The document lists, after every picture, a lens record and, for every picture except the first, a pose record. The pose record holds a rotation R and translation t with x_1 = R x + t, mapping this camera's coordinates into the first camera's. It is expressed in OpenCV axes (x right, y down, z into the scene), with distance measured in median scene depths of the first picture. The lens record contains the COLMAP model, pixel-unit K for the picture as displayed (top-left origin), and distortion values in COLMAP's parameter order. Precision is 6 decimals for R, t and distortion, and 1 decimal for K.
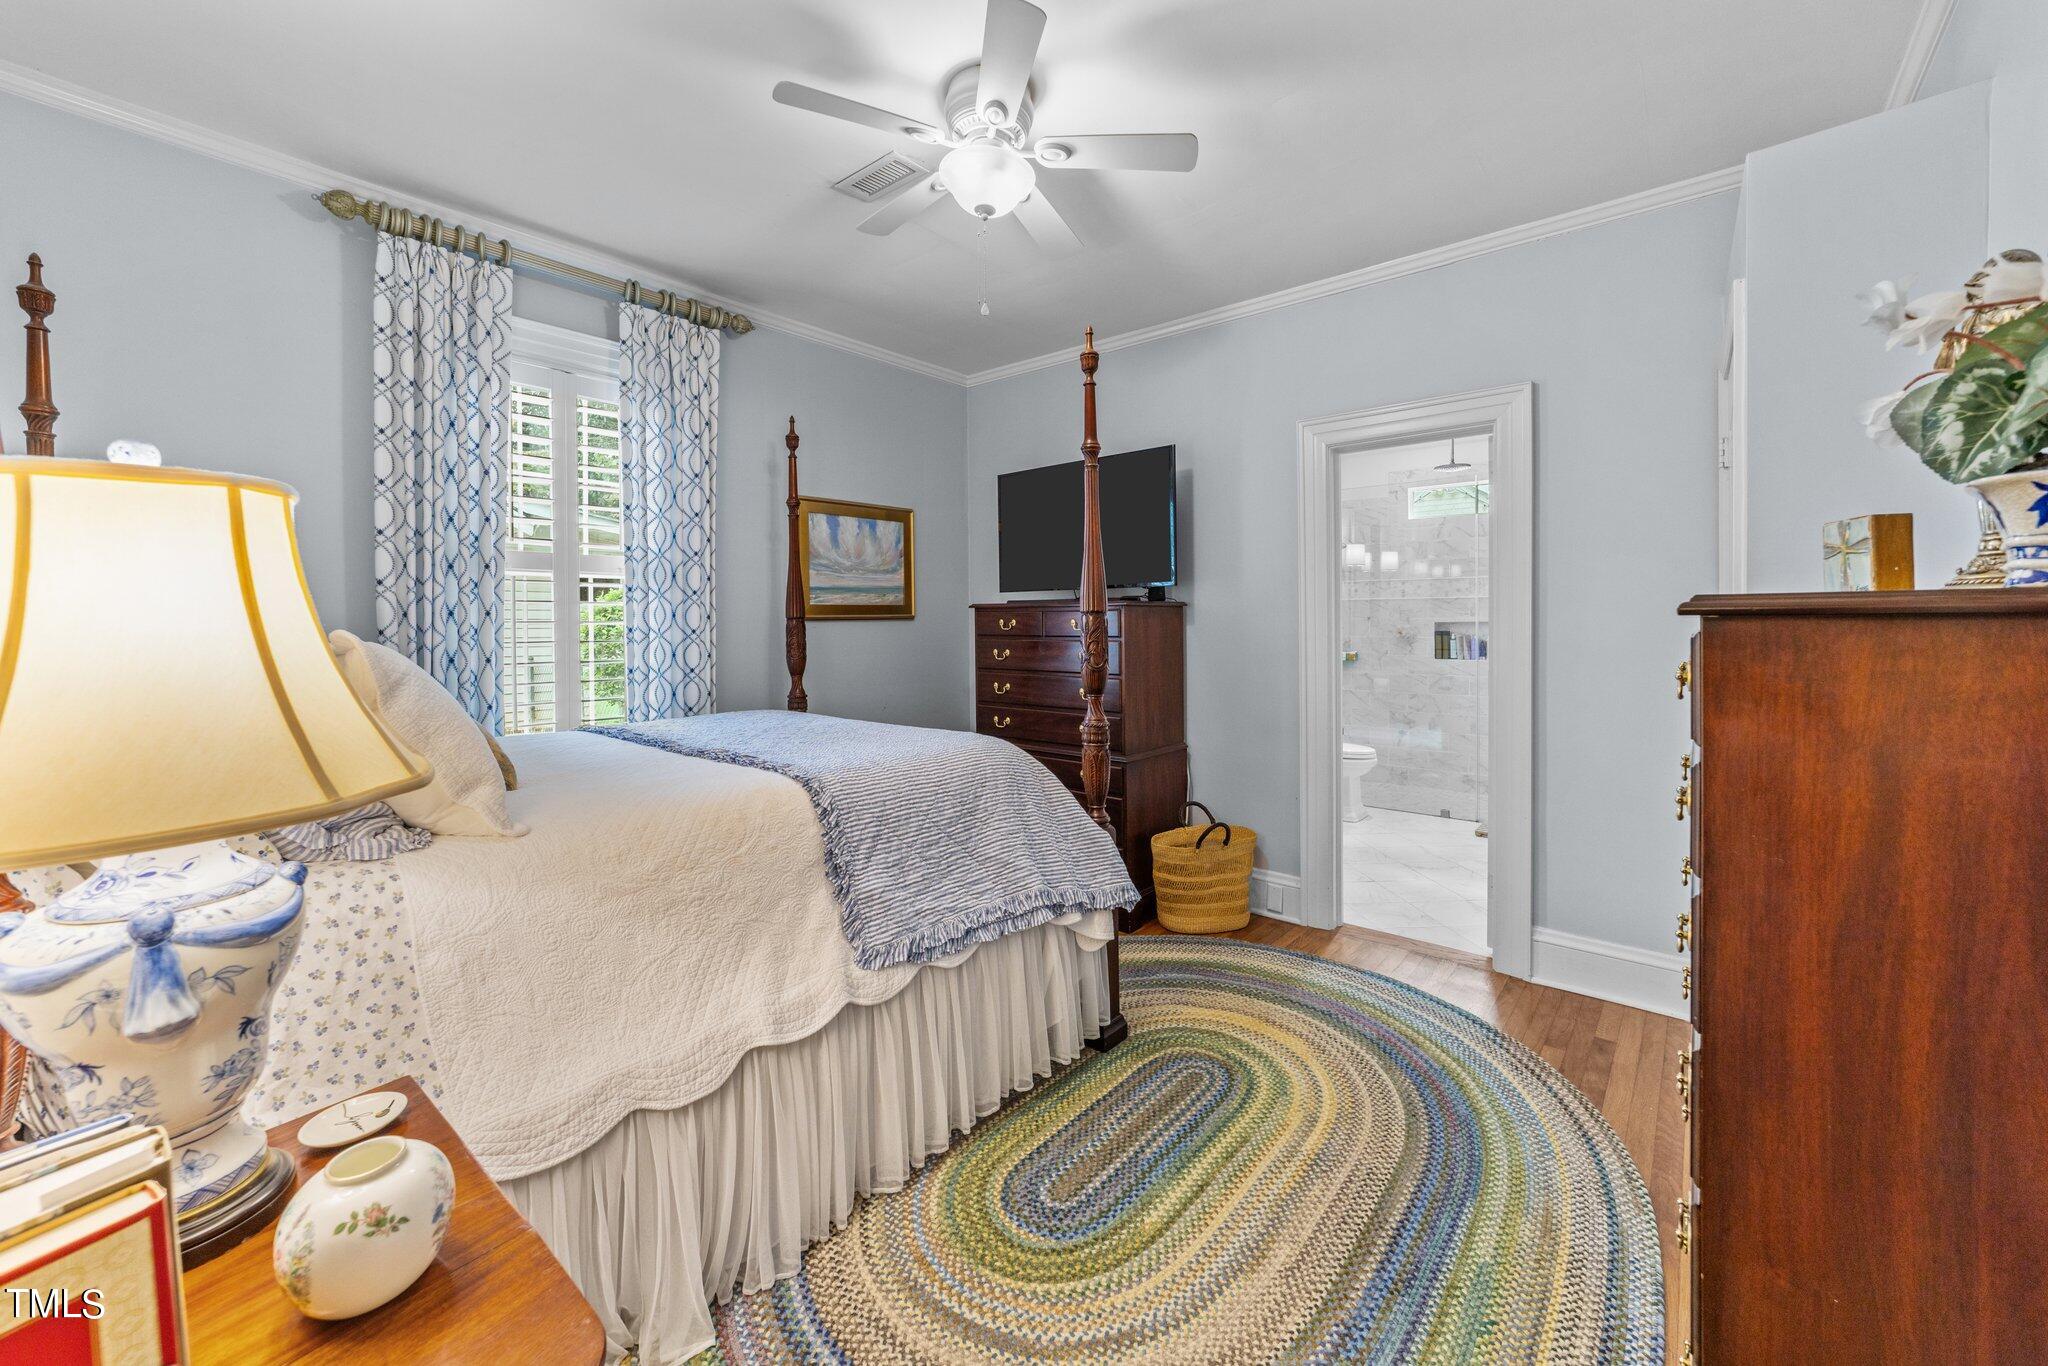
lens RADIAL K [[801.1, 0, 1026.0], [0, 801.1, 626.5], [0, 0, 1]] dist [0.000035, 0.000039]
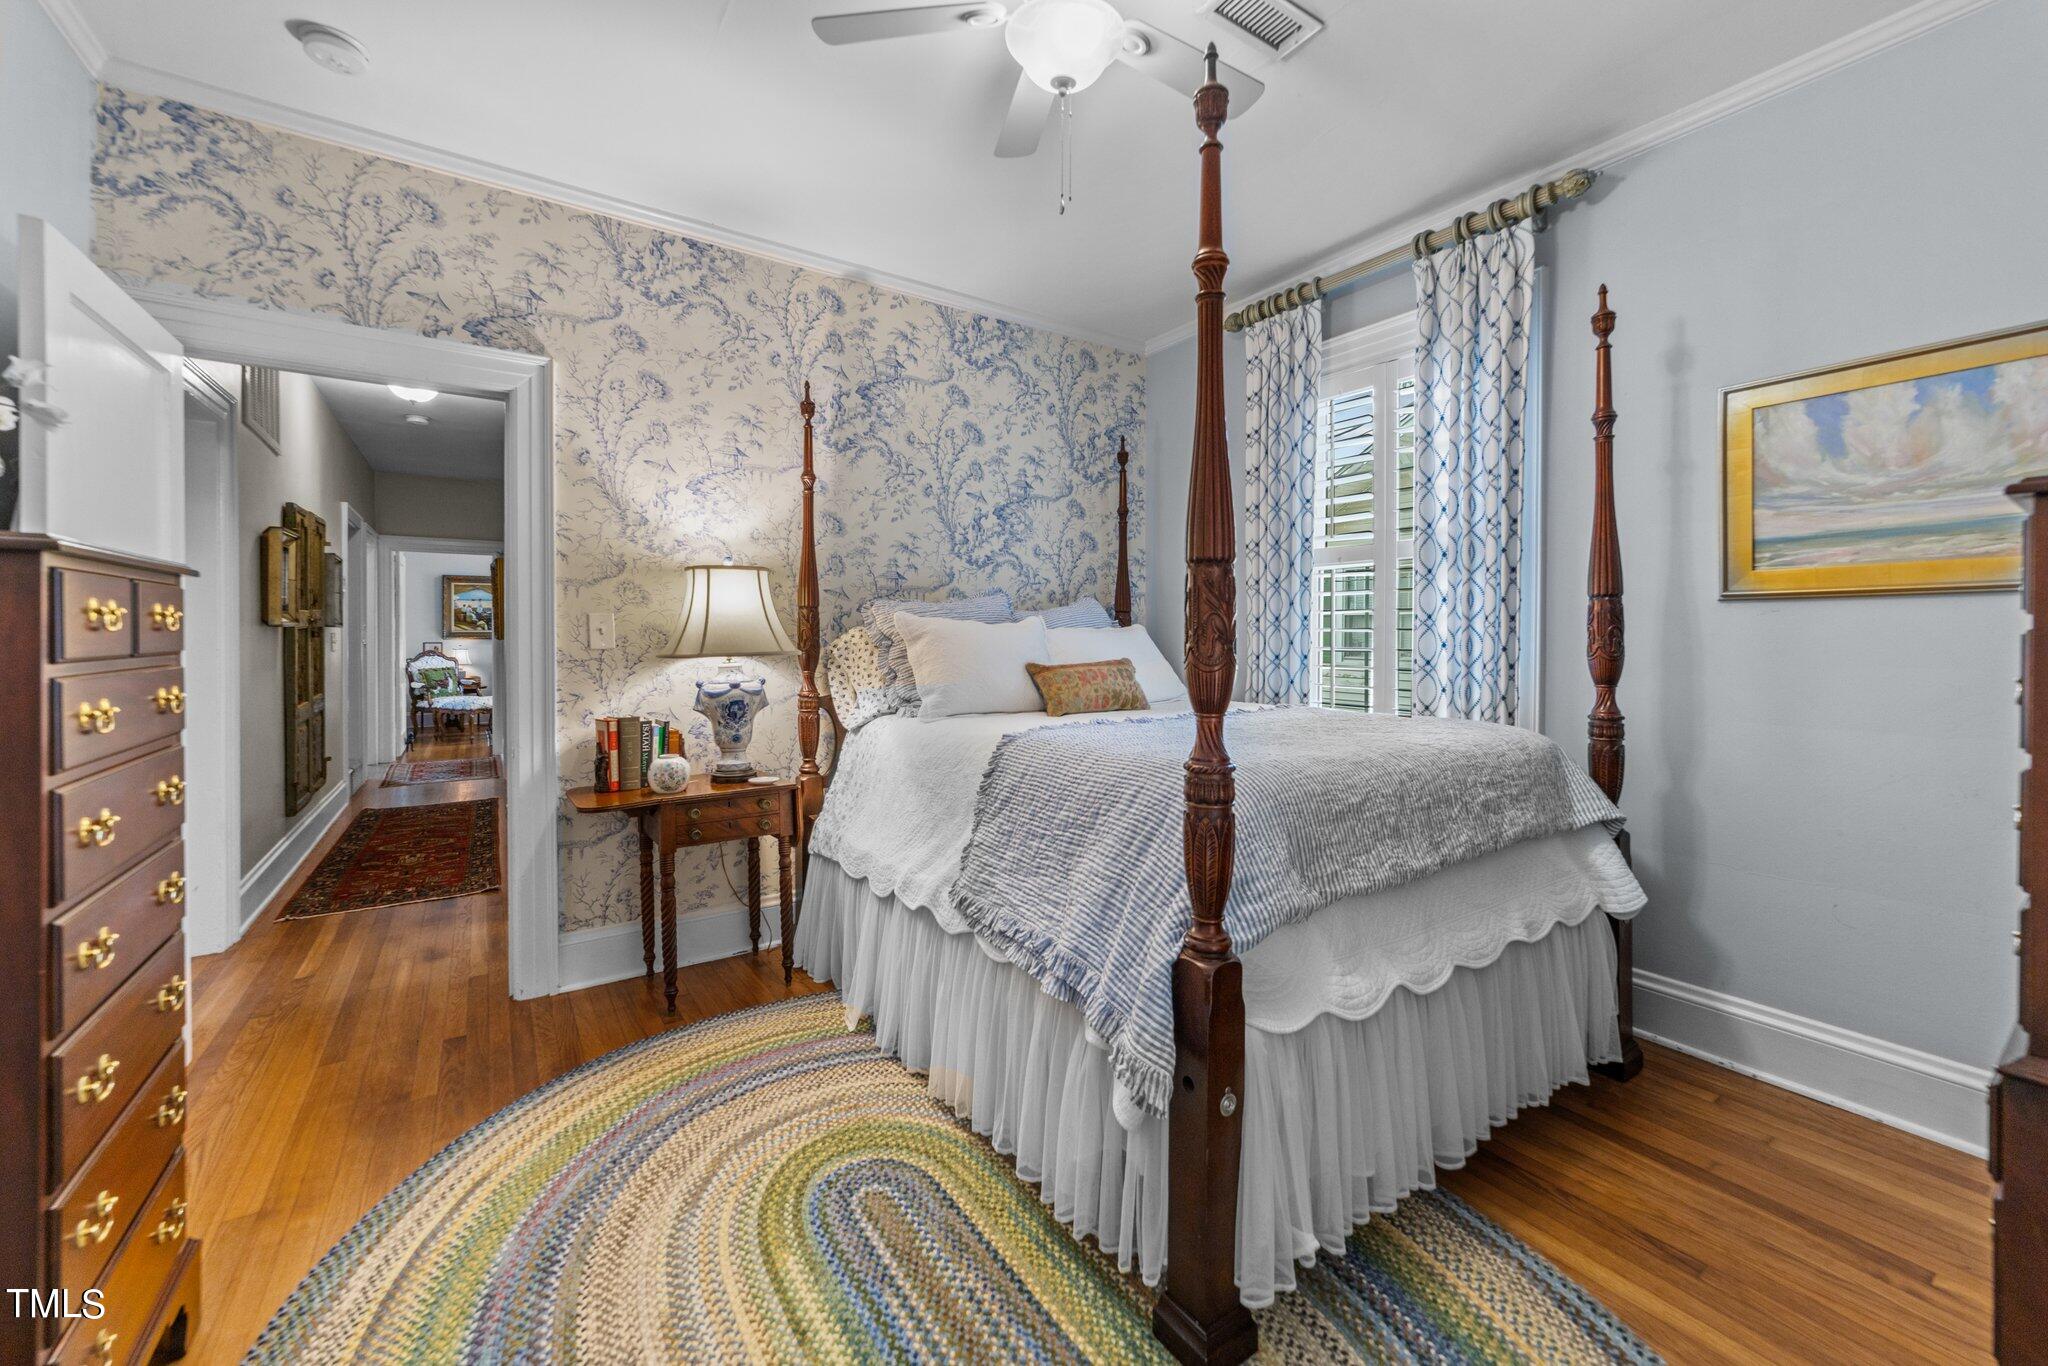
lens RADIAL K [[801.1, 0, 1026.0], [0, 801.1, 626.5], [0, 0, 1]] dist [0.000035, 0.000039]
pose [[-0.258245, 0.005495, -0.966064, 0.899788], [-0.007477, 0.999943, 0.007687, 0.026315], [0.966051, 0.009208, -0.258189, 1.408430]]
